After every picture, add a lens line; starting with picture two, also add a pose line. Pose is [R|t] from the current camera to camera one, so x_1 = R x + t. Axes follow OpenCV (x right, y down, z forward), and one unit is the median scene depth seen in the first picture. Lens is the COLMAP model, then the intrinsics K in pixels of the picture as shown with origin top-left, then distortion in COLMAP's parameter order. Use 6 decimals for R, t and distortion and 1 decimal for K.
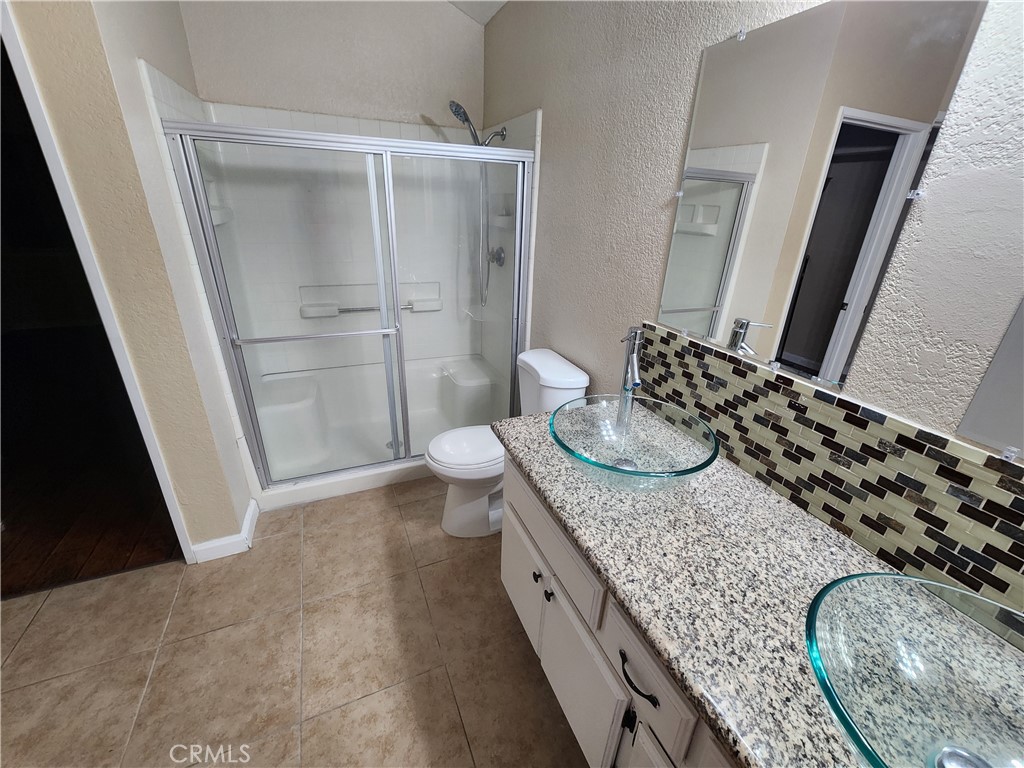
lens RADIAL K [[424.7, 0, 517.3], [0, 424.7, 383.5], [0, 0, 1]] dist [-0.000710, -0.000458]
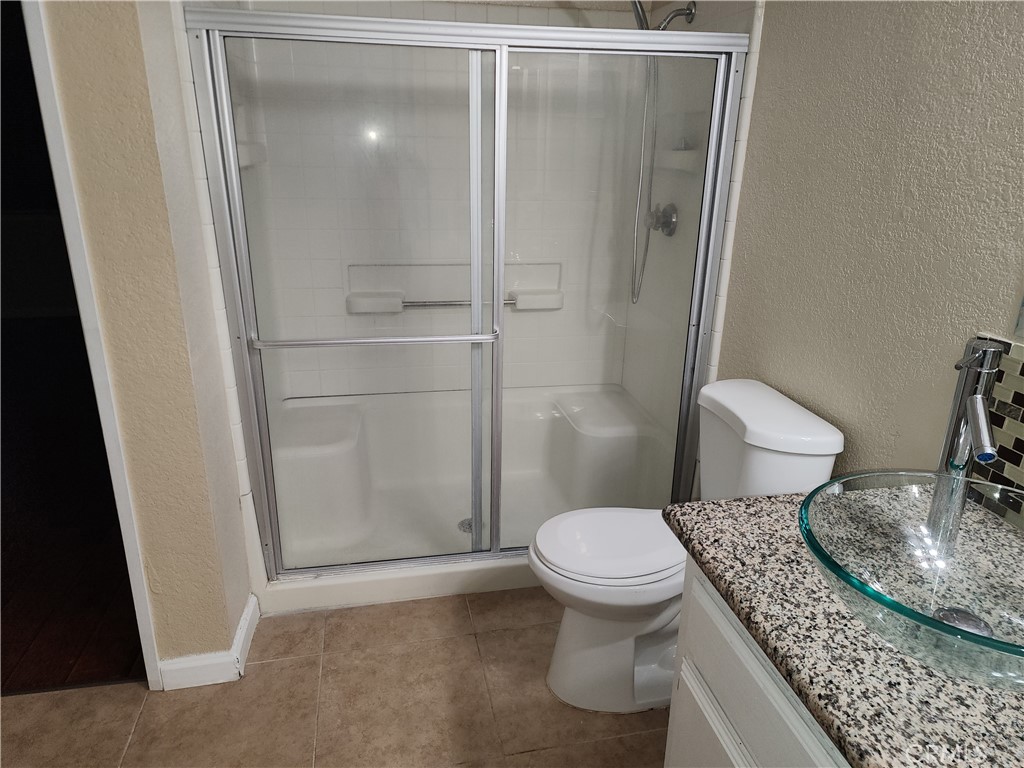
lens RADIAL K [[686.6, 0, 510.7], [0, 686.6, 382.0], [0, 0, 1]] dist [0.072127, -0.065288]
pose [[0.975655, 0.050803, -0.213346, -0.058870], [-0.066842, 0.995399, -0.068646, 0.005600], [0.208877, 0.081236, 0.974562, 0.064642]]
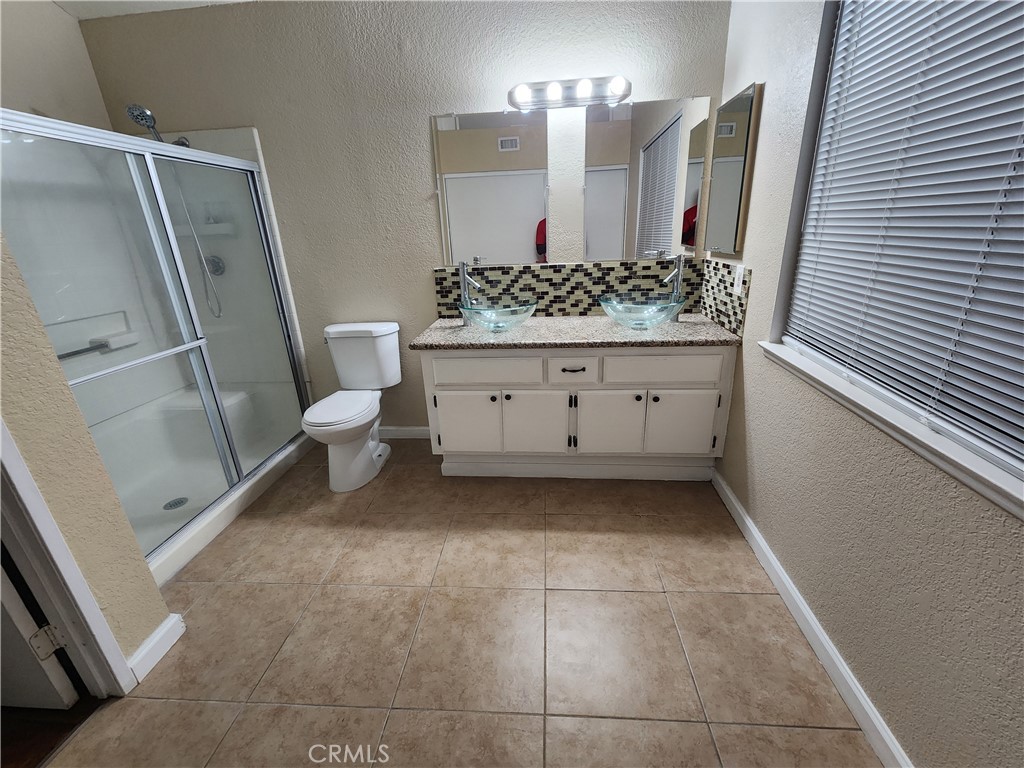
lens RADIAL K [[423.9, 0, 515.3], [0, 423.9, 385.1], [0, 0, 1]] dist [0.000331, 0.000077]
pose [[0.469234, -0.357369, 0.807531, -0.915196], [0.397052, 0.902188, 0.168543, 0.095623], [-0.788777, 0.241545, 0.565231, -0.065773]]
